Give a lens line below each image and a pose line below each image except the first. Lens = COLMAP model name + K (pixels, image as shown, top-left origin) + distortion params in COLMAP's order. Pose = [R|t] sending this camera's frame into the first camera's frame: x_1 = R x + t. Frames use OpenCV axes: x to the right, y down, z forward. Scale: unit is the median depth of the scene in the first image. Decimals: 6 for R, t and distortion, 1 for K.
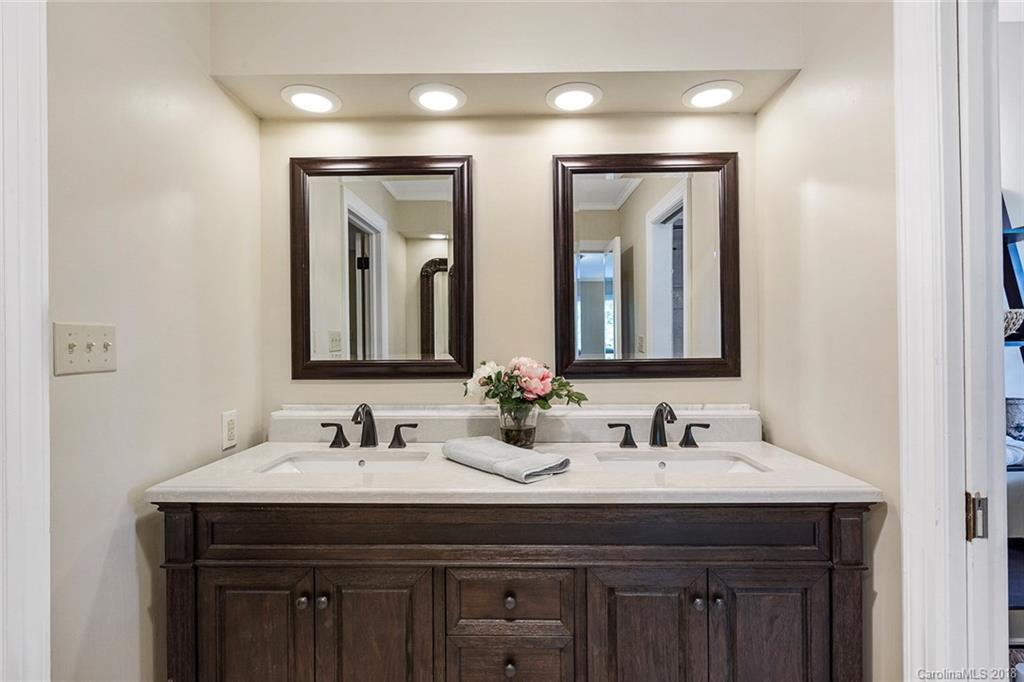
lens RADIAL K [[501.9, 0, 514.7], [0, 501.9, 339.1], [0, 0, 1]] dist [0.001925, 0.000375]
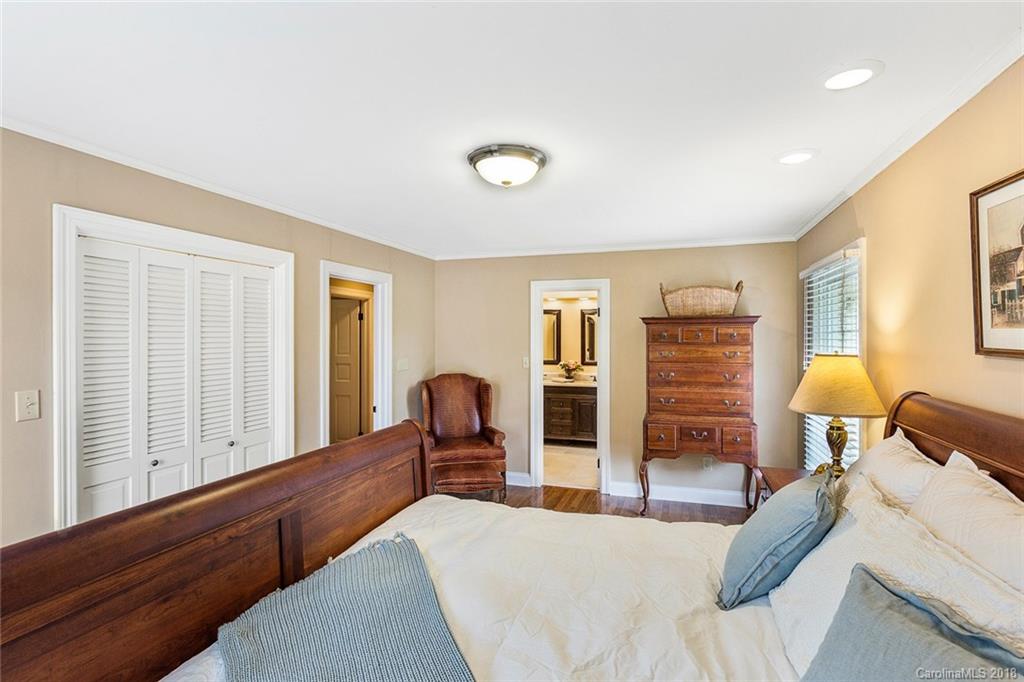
lens RADIAL K [[501.9, 0, 510.5], [0, 501.9, 335.9], [0, 0, 1]] dist [0.001925, 0.000375]
pose [[0.958729, 0.012834, -0.284030, 0.747177], [-0.008896, 0.999846, 0.015150, -0.233396], [0.284181, -0.011998, 0.958696, -3.307712]]
